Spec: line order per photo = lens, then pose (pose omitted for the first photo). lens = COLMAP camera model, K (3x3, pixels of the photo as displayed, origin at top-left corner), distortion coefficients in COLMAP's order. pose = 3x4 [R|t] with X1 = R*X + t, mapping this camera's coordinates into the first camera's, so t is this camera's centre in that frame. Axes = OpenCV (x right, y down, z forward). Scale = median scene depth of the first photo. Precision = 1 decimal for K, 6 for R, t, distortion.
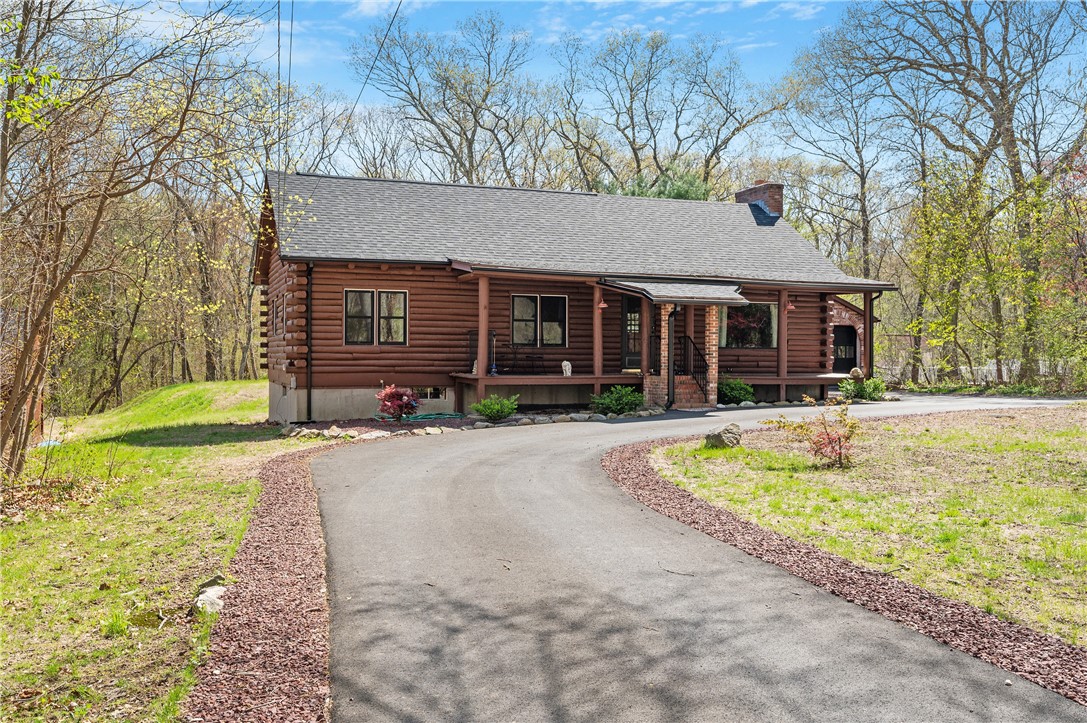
lens RADIAL K [[946.1, 0, 541.0], [0, 946.1, 383.8], [0, 0, 1]] dist [0.006222, 0.000122]
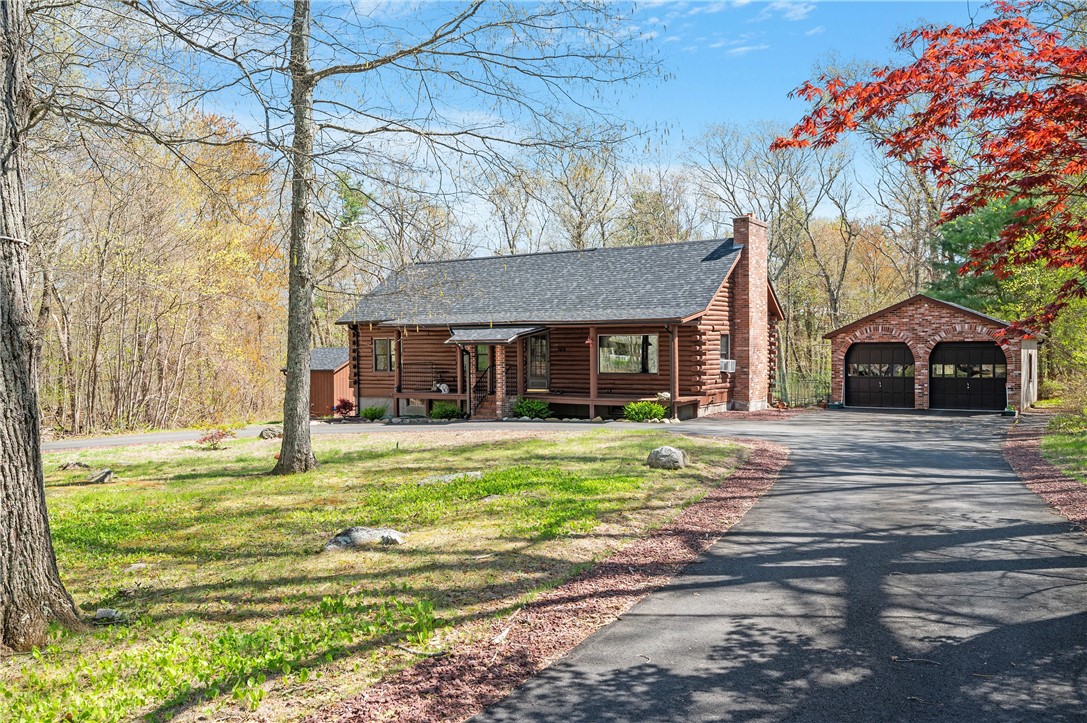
lens RADIAL K [[910.4, 0, 543.5], [0, 910.4, 361.5], [0, 0, 1]] dist [-0.005279, 0.002438]
pose [[0.597745, -0.001474, -0.801685, 1.245060], [-0.015426, 0.999792, -0.013341, -0.041107], [0.801538, 0.020341, 0.597598, 0.267493]]
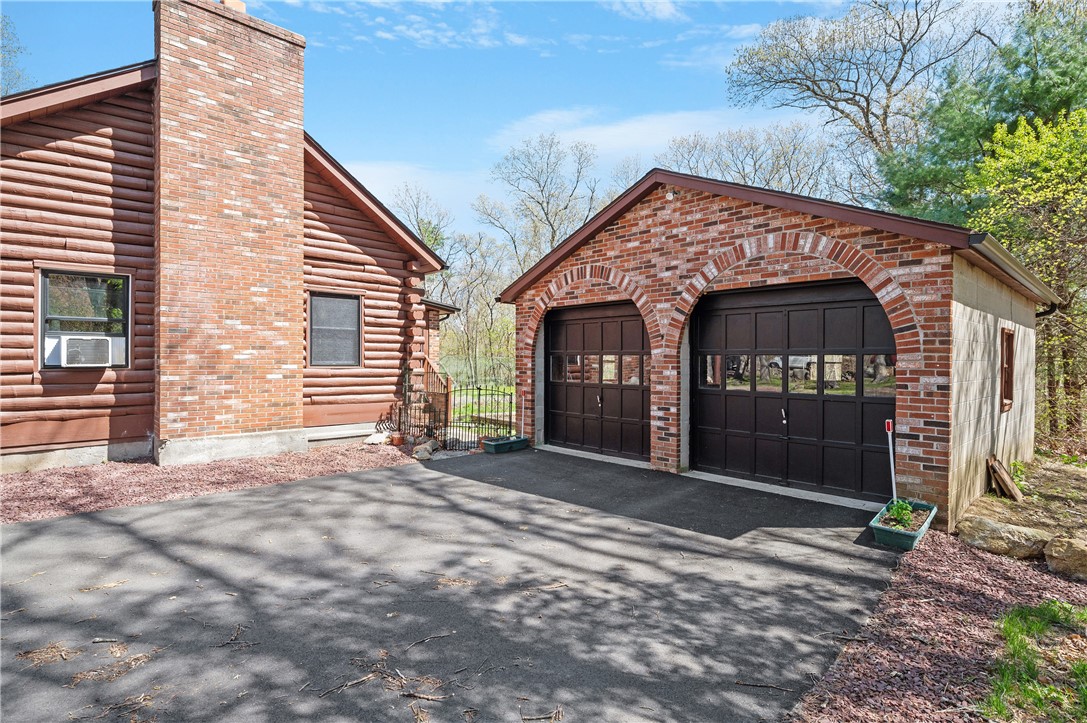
lens RADIAL K [[538.8, 0, 543.5], [0, 538.8, 361.5], [0, 0, 1]] dist [-0.001237, 0.001085]
pose [[0.369440, -0.002385, -0.929252, 0.723410], [-0.029426, 0.999465, -0.014264, -0.054134], [0.928789, 0.032614, 0.369172, 1.422379]]
